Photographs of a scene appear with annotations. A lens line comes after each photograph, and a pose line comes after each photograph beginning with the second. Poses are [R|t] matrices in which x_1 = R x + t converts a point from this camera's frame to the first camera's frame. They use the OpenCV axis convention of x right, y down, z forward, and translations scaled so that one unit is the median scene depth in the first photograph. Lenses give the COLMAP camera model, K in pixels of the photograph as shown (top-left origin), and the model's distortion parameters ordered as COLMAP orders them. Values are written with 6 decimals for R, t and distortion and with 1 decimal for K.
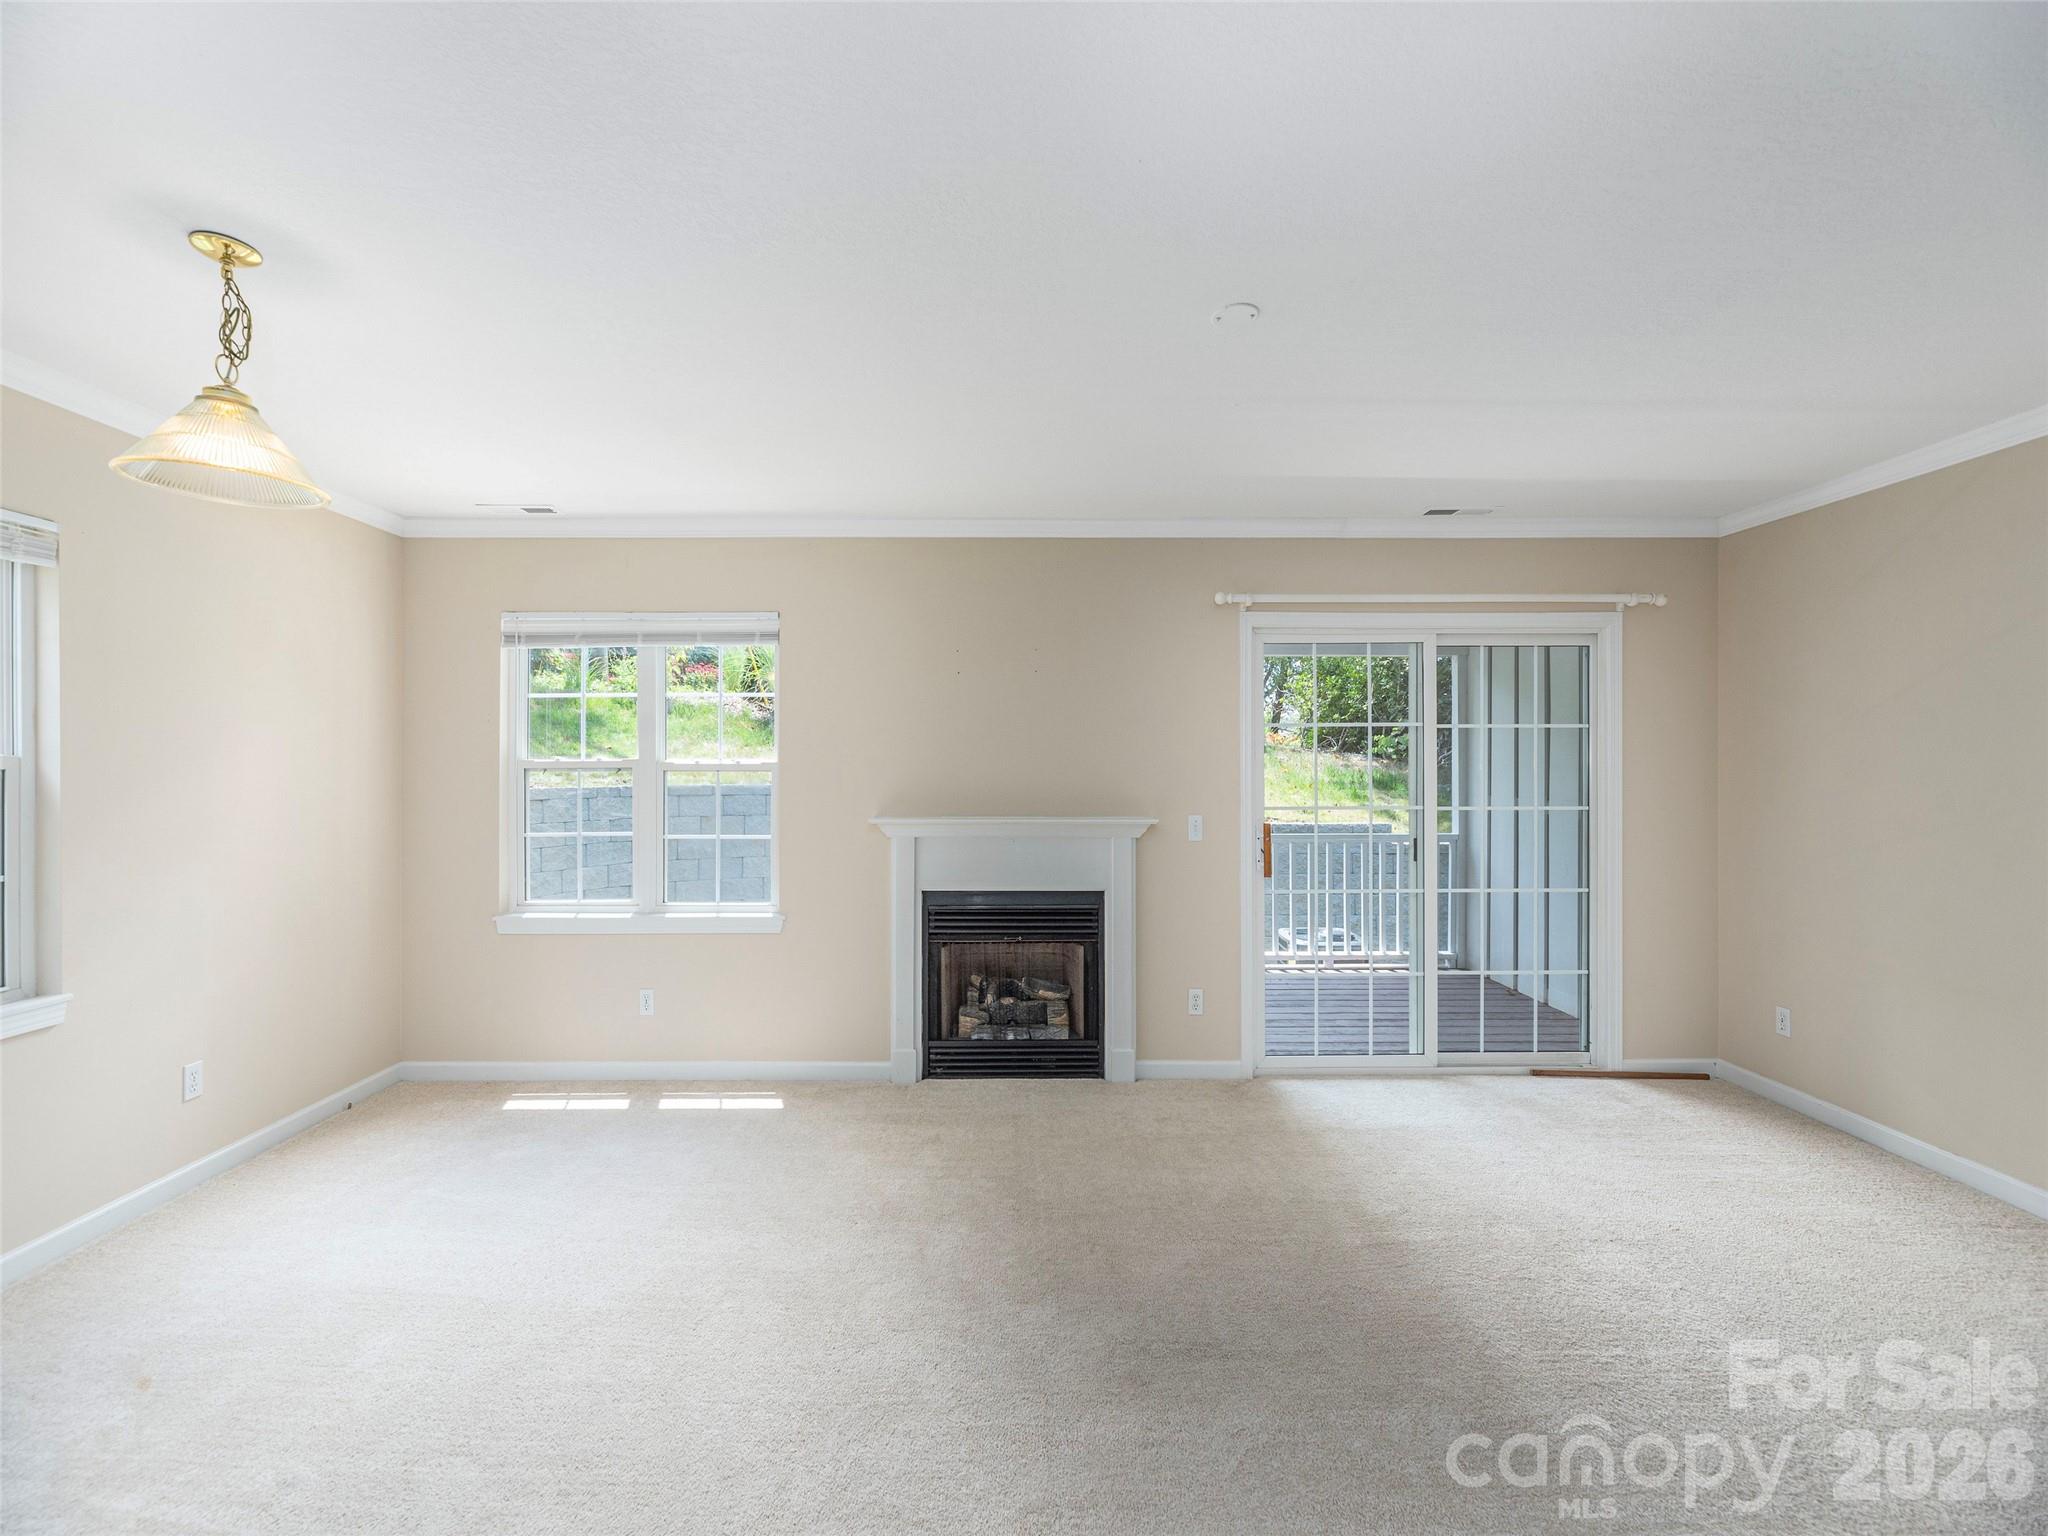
lens RADIAL K [[839.1, 0, 1004.9], [0, 839.1, 763.4], [0, 0, 1]] dist [0.003765, -0.000354]
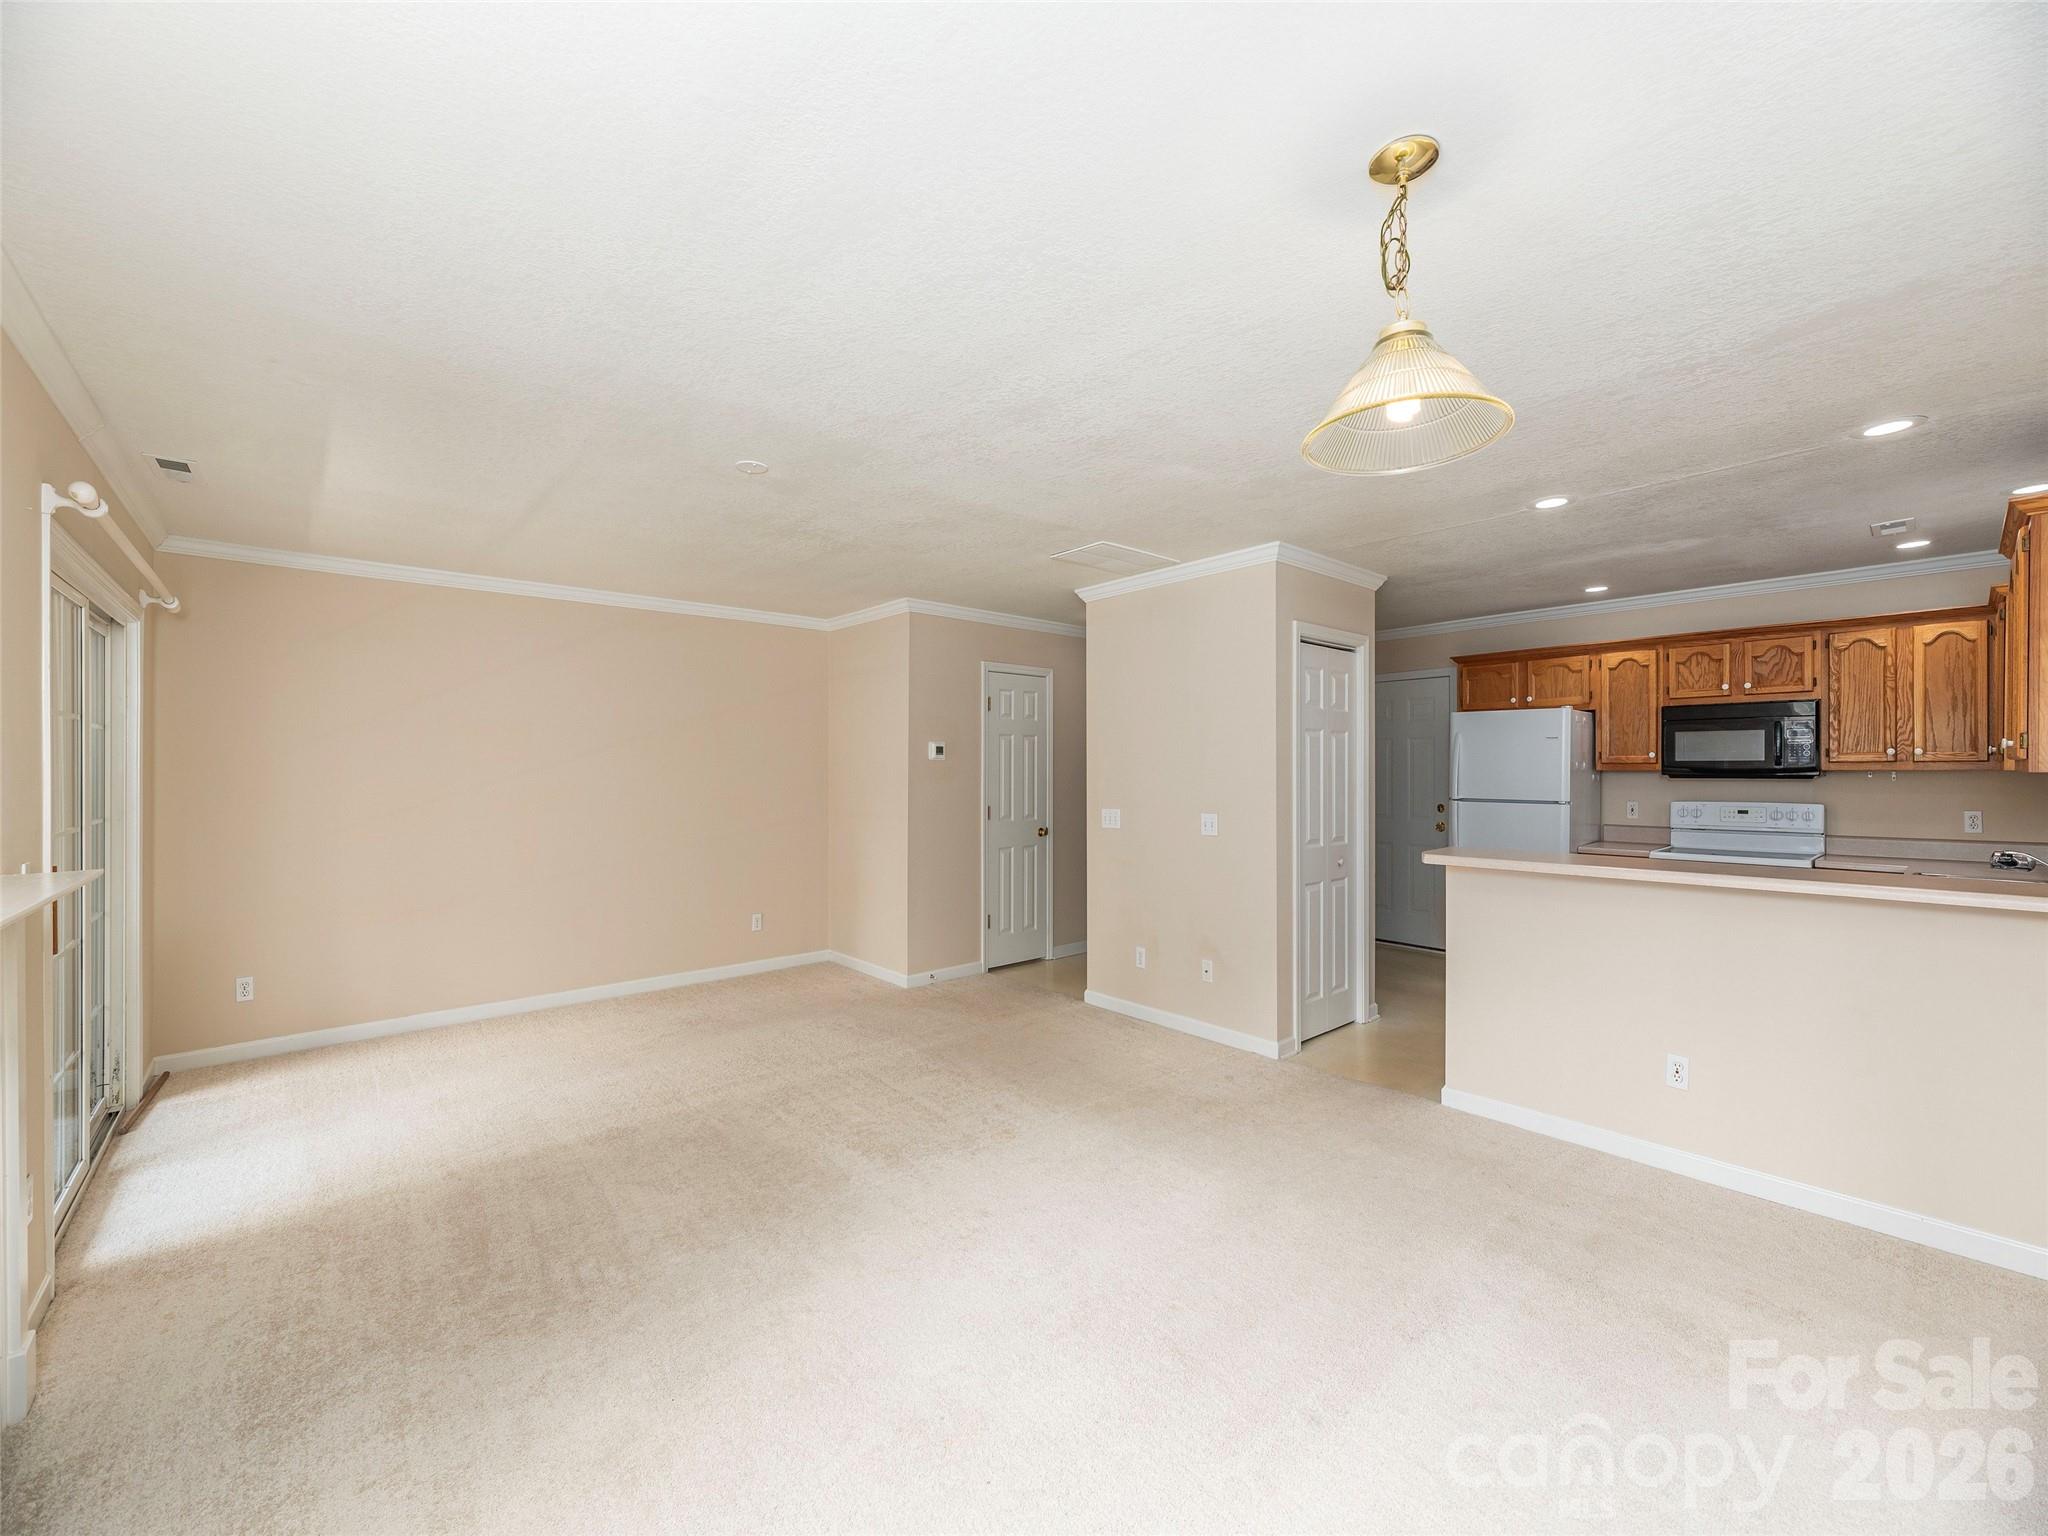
lens RADIAL K [[839.1, 0, 1034.0], [0, 839.1, 774.0], [0, 0, 1]] dist [0.003765, -0.000354]
pose [[-0.671412, -0.005108, 0.741067, -0.622304], [-0.001958, 0.999985, 0.005119, -0.000794], [-0.741082, 0.001986, -0.671412, 0.881148]]
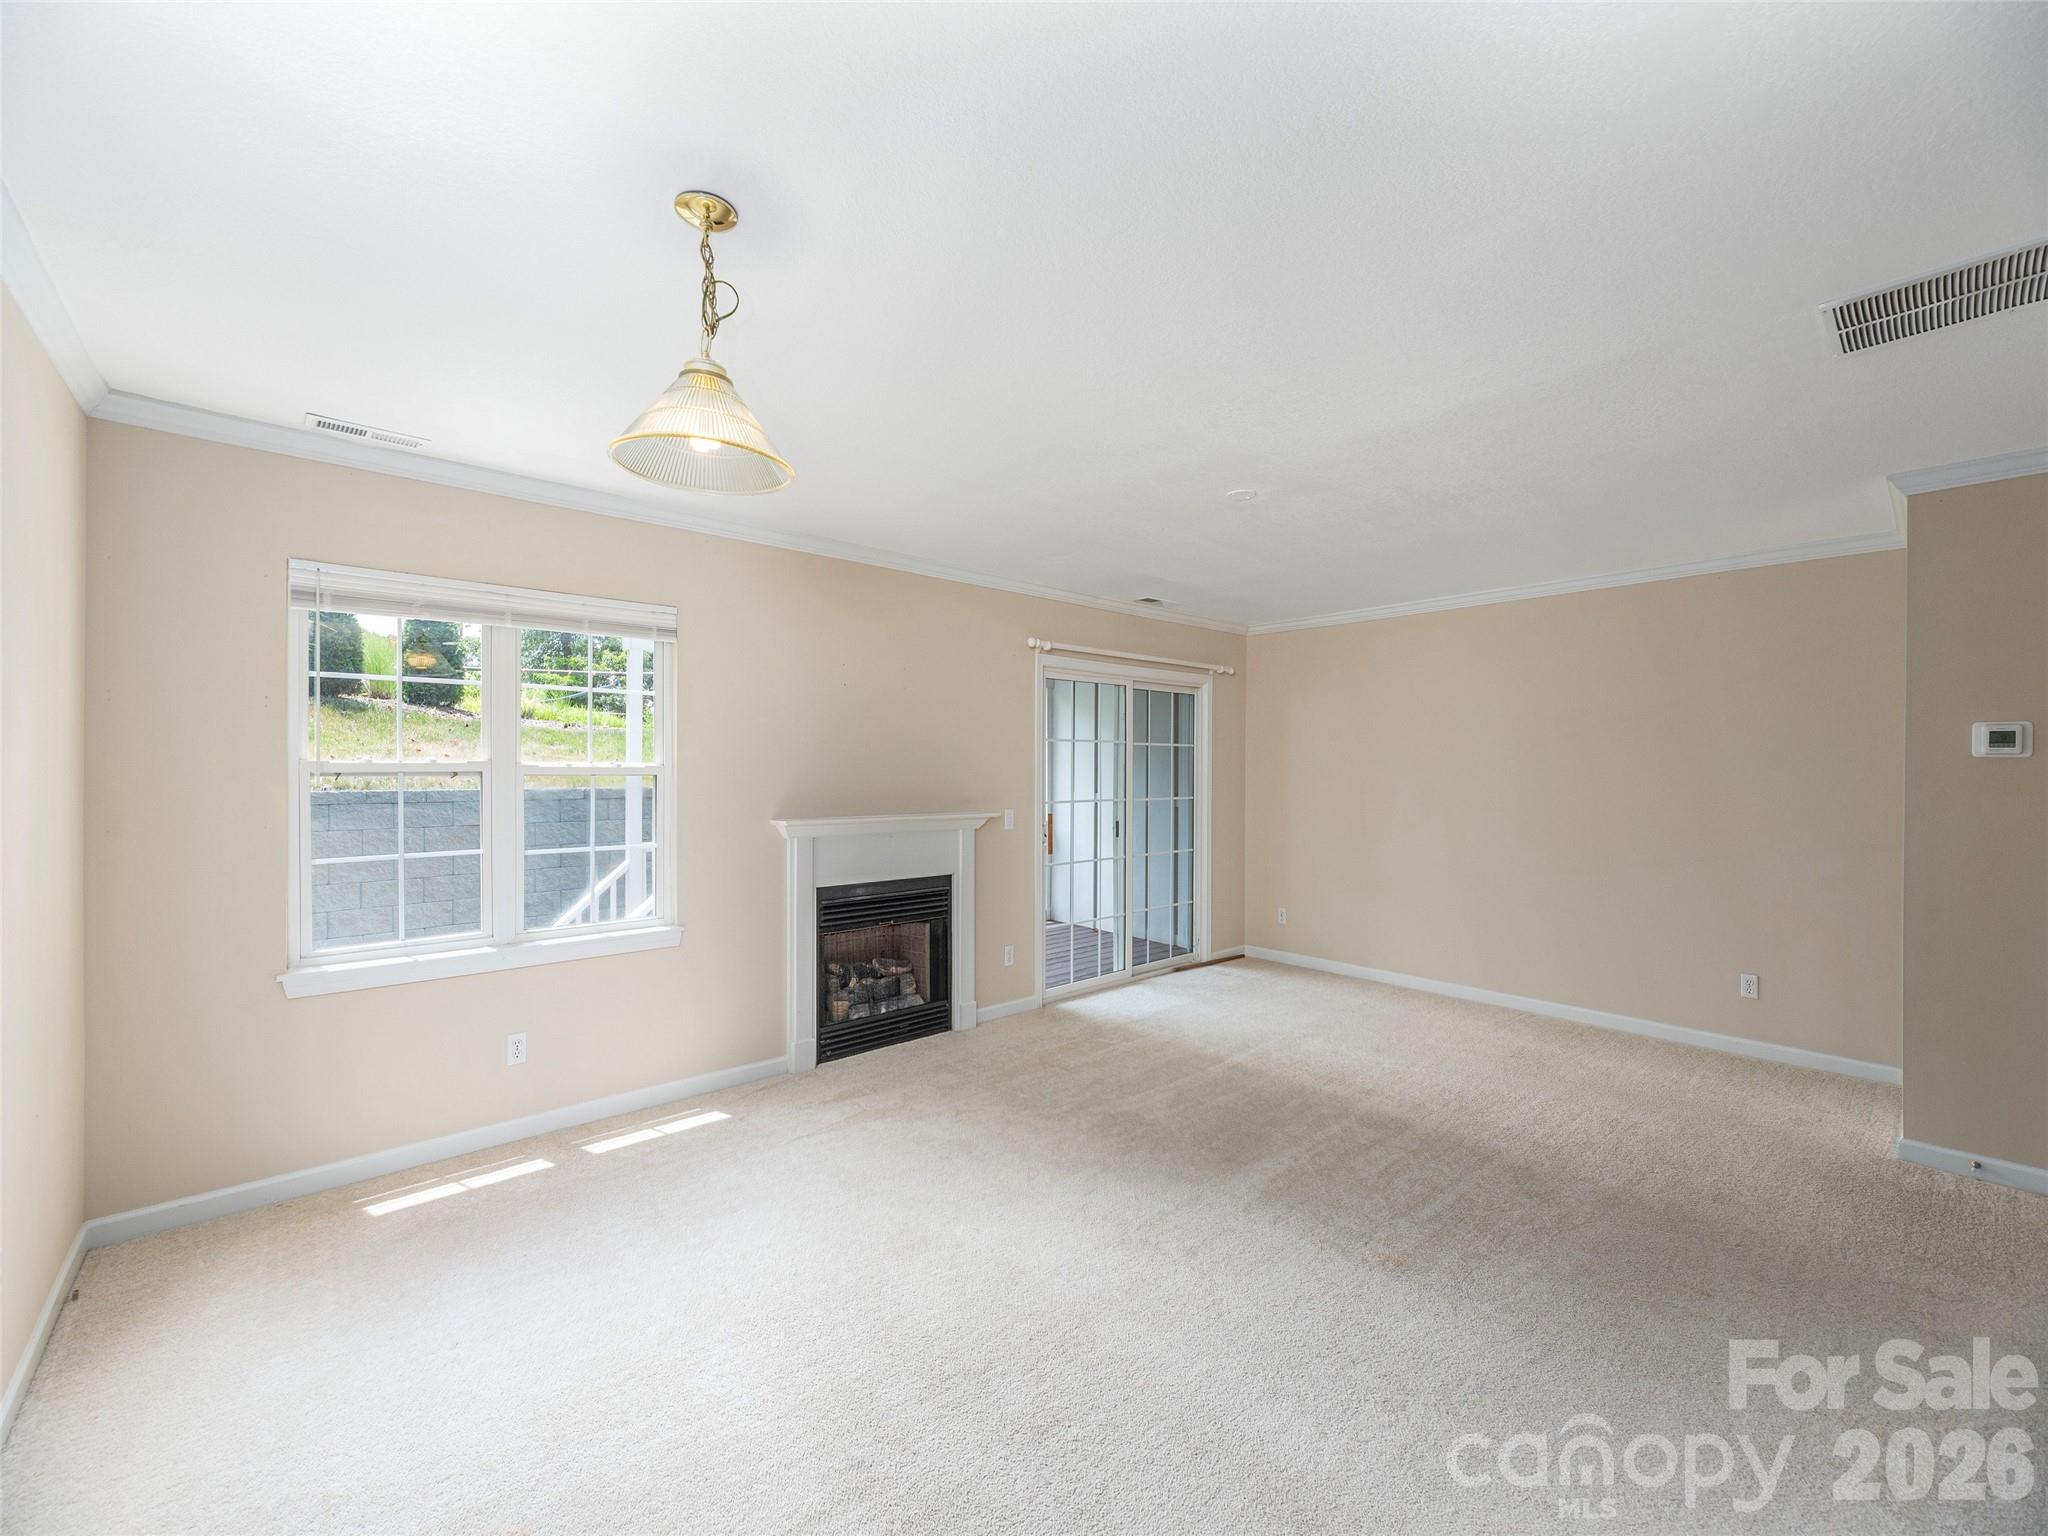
lens RADIAL K [[839.1, 0, 1005.9], [0, 839.1, 766.0], [0, 0, 1]] dist [0.003765, -0.000354]
pose [[0.757132, 0.005280, 0.653240, -0.609128], [-0.006659, 0.999978, -0.000365, -0.003191], [-0.653228, -0.004073, 0.757151, 0.039966]]
